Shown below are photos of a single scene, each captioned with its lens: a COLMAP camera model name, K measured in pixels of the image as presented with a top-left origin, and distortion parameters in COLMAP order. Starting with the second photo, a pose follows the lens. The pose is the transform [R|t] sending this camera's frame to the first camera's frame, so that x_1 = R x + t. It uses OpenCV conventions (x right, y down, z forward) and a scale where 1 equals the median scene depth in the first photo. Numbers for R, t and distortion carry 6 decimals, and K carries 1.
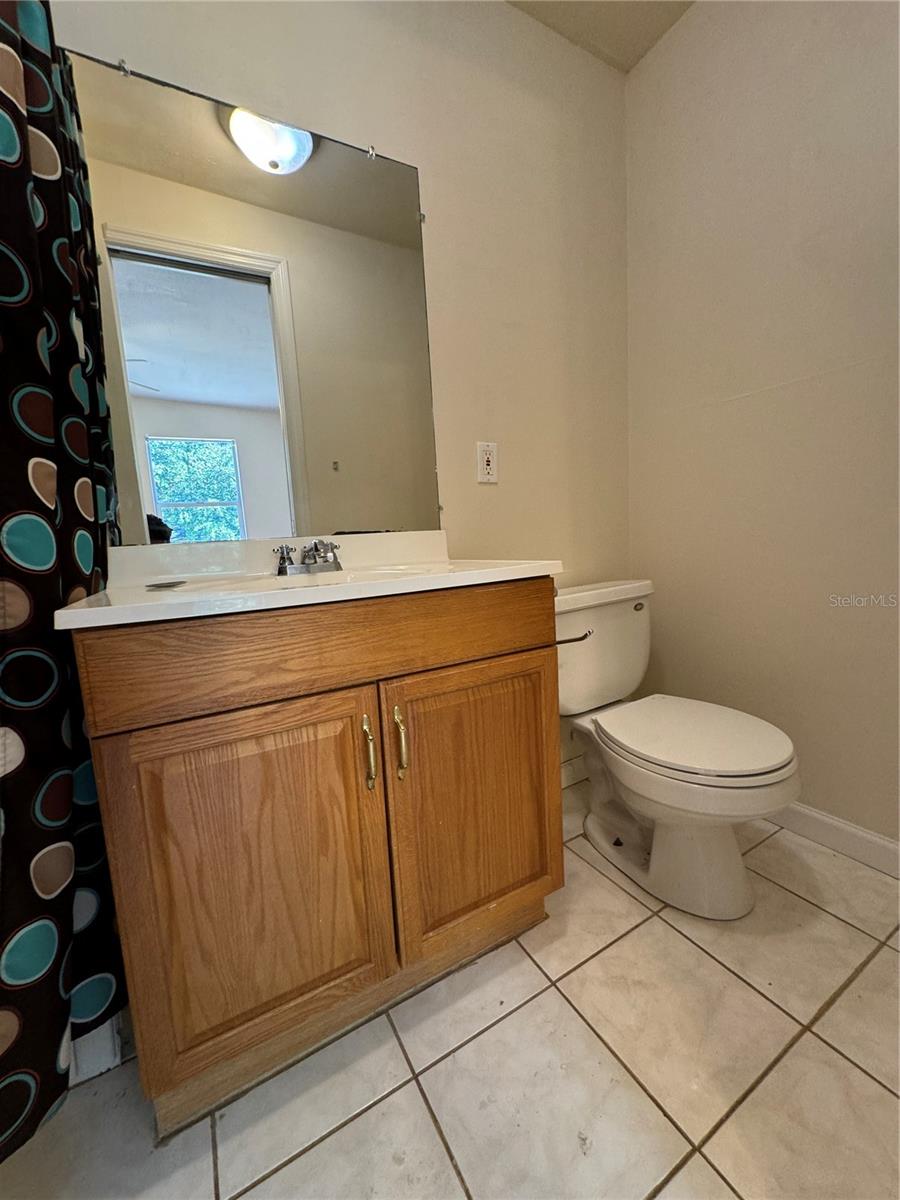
lens RADIAL K [[485.9, 0, 453.4], [0, 485.9, 594.5], [0, 0, 1]] dist [0.006516, -0.000109]
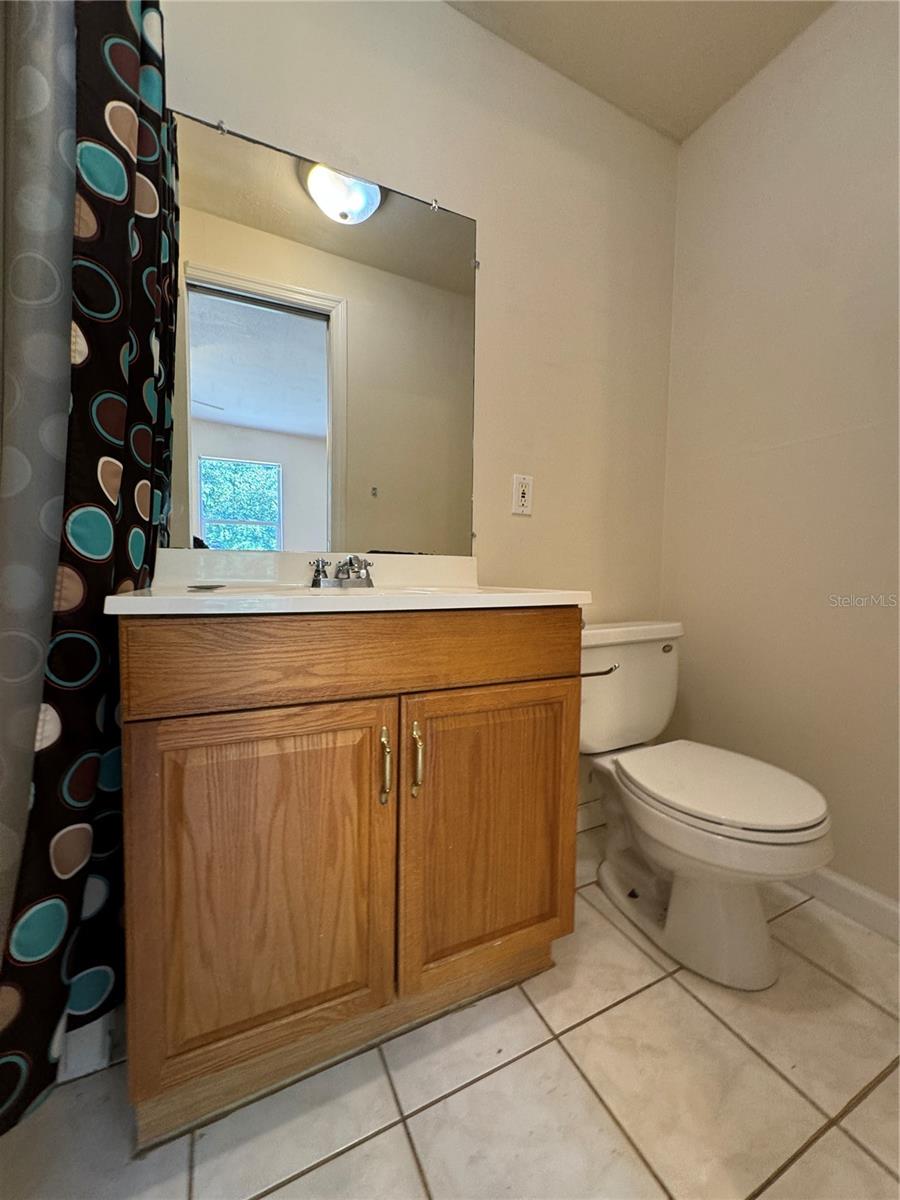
lens RADIAL K [[485.9, 0, 453.6], [0, 485.9, 595.3], [0, 0, 1]] dist [0.006516, -0.000109]
pose [[0.995670, 0.074345, -0.055804, -0.002964], [-0.078037, 0.994684, -0.067185, 0.028999], [0.050512, 0.071249, 0.996179, -0.013207]]
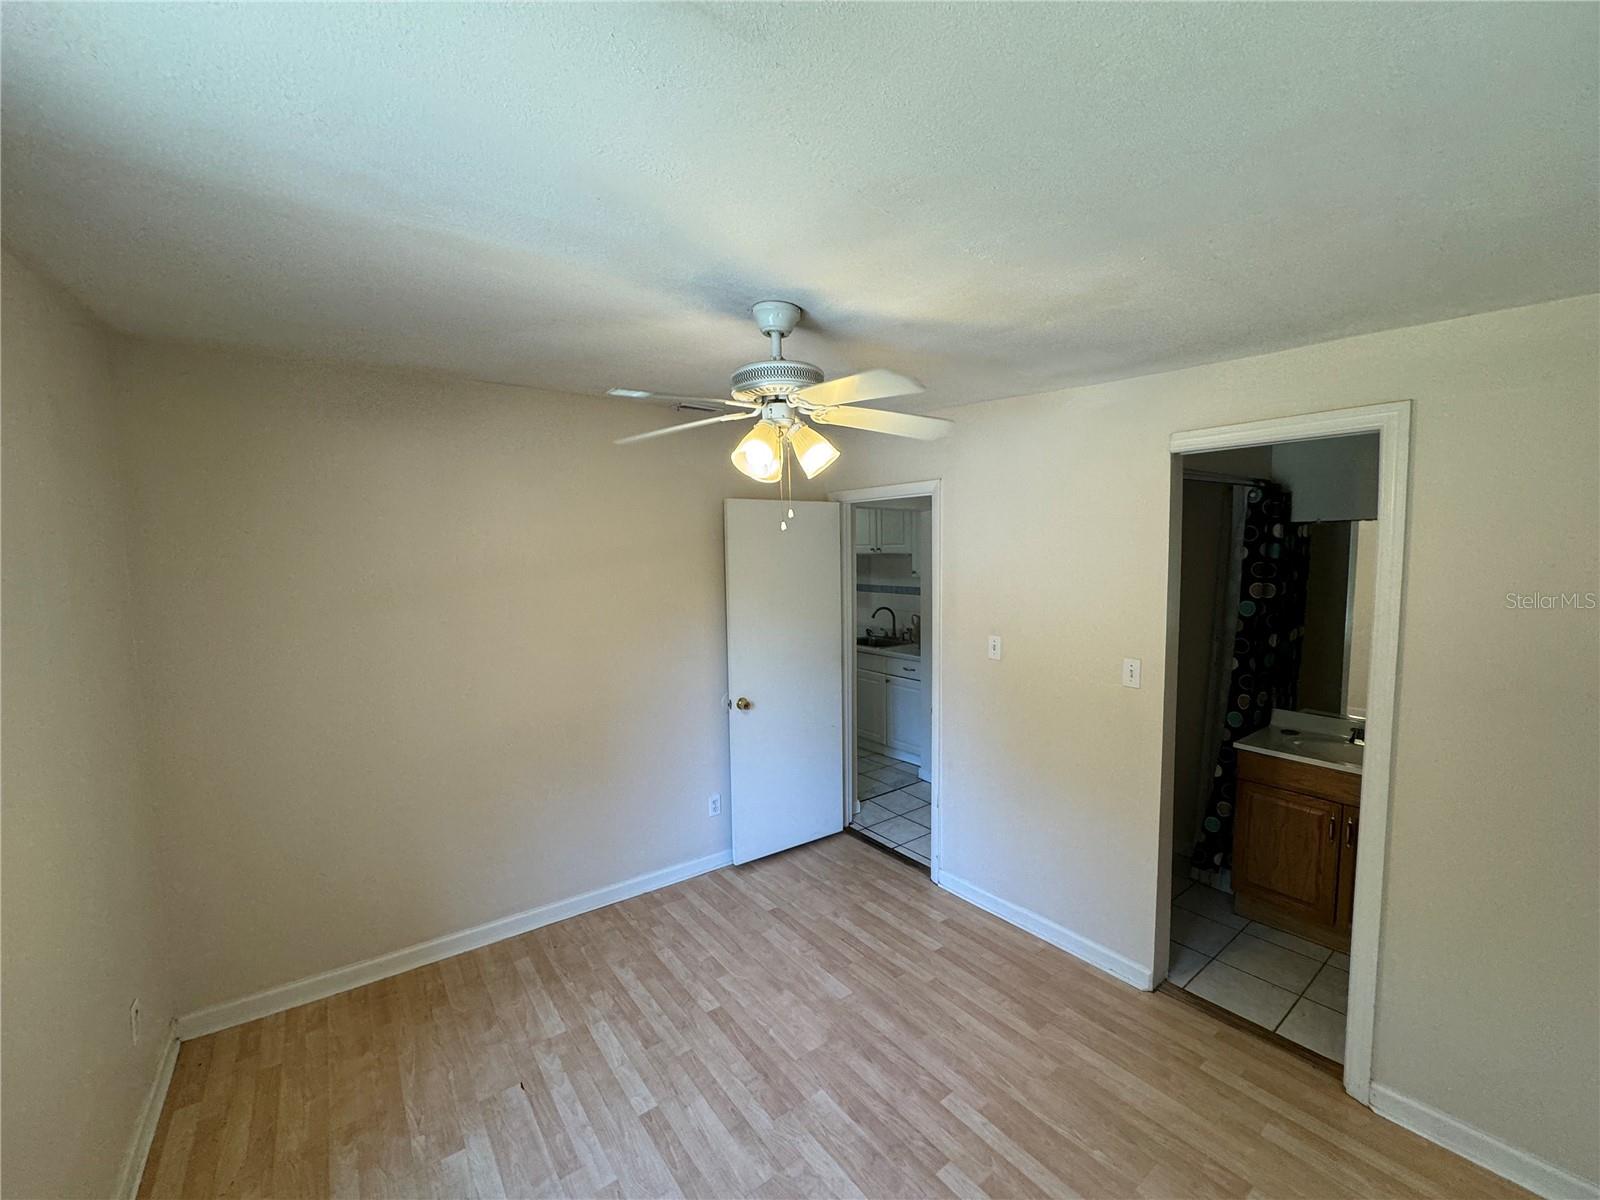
lens RADIAL K [[647.8, 0, 799.8], [0, 647.8, 608.4], [0, 0, 1]] dist [0.006516, -0.000109]
pose [[0.115931, 0.154852, -0.981112, 2.374643], [-0.105861, 0.984073, 0.142810, -0.891201], [0.987600, 0.087305, 0.130477, -2.038740]]
